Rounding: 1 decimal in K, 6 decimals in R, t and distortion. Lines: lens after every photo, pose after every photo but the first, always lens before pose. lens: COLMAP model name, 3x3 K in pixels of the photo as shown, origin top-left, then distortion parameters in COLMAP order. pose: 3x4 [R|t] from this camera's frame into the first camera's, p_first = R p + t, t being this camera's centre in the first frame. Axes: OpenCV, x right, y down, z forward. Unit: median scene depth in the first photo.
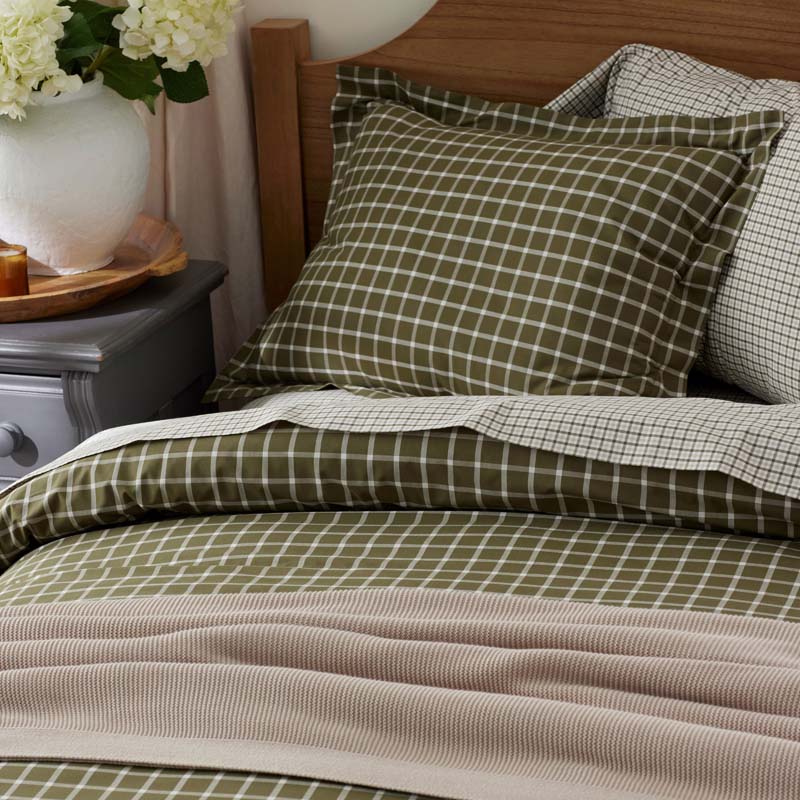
lens RADIAL K [[2899.6, 0, 400.0], [0, 2899.6, 400.0], [0, 0, 1]] dist [-0.024010, -3.029440]
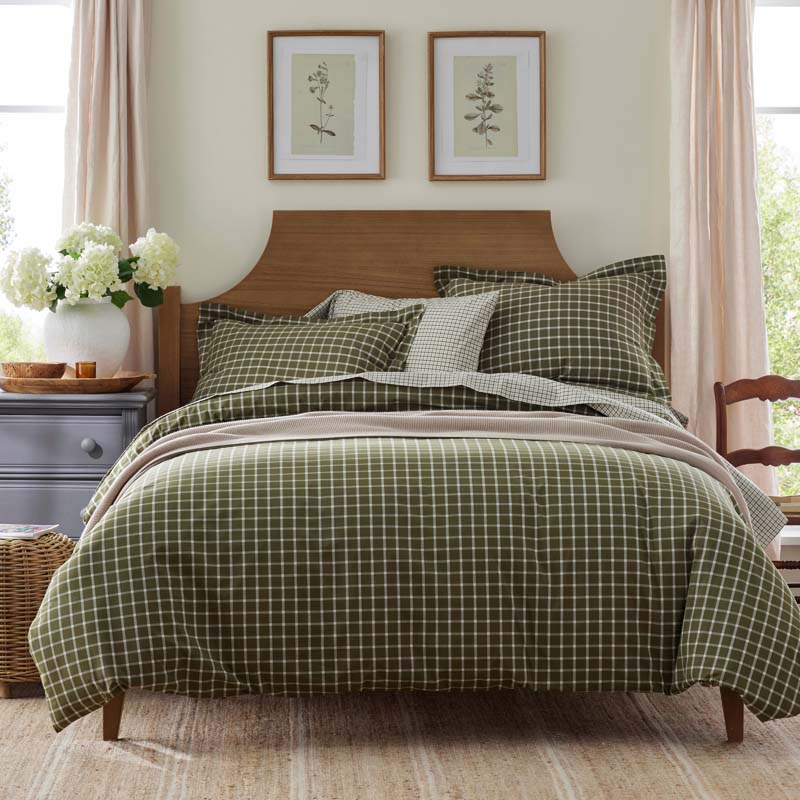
lens RADIAL K [[3199.8, 0, 400.0], [0, 3199.8, 400.0], [0, 0, 1]] dist [-0.114821, -0.741959]
pose [[0.940898, 0.027455, 0.337575, -0.765164], [0.063101, 0.965048, -0.254363, 0.638951], [-0.332760, 0.260631, 0.906279, -1.346047]]
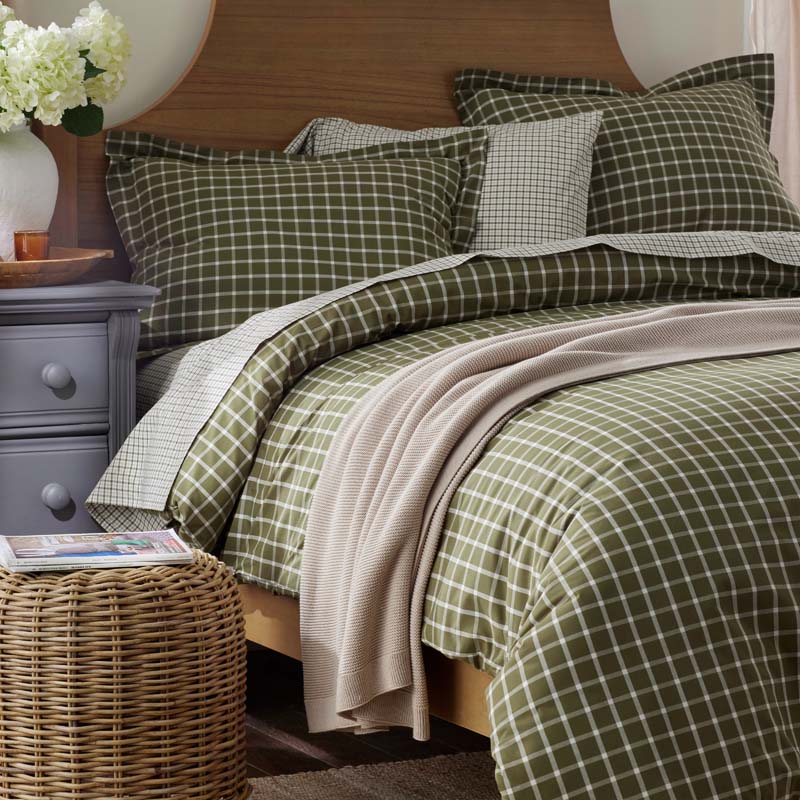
lens RADIAL K [[2899.6, 0, 400.0], [0, 2899.6, 400.0], [0, 0, 1]] dist [-0.024010, -3.029440]
pose [[0.695634, -0.031300, 0.717715, -0.975750], [0.196411, 0.969273, -0.148097, 0.249481], [-0.691026, 0.243988, 0.680406, 0.040800]]
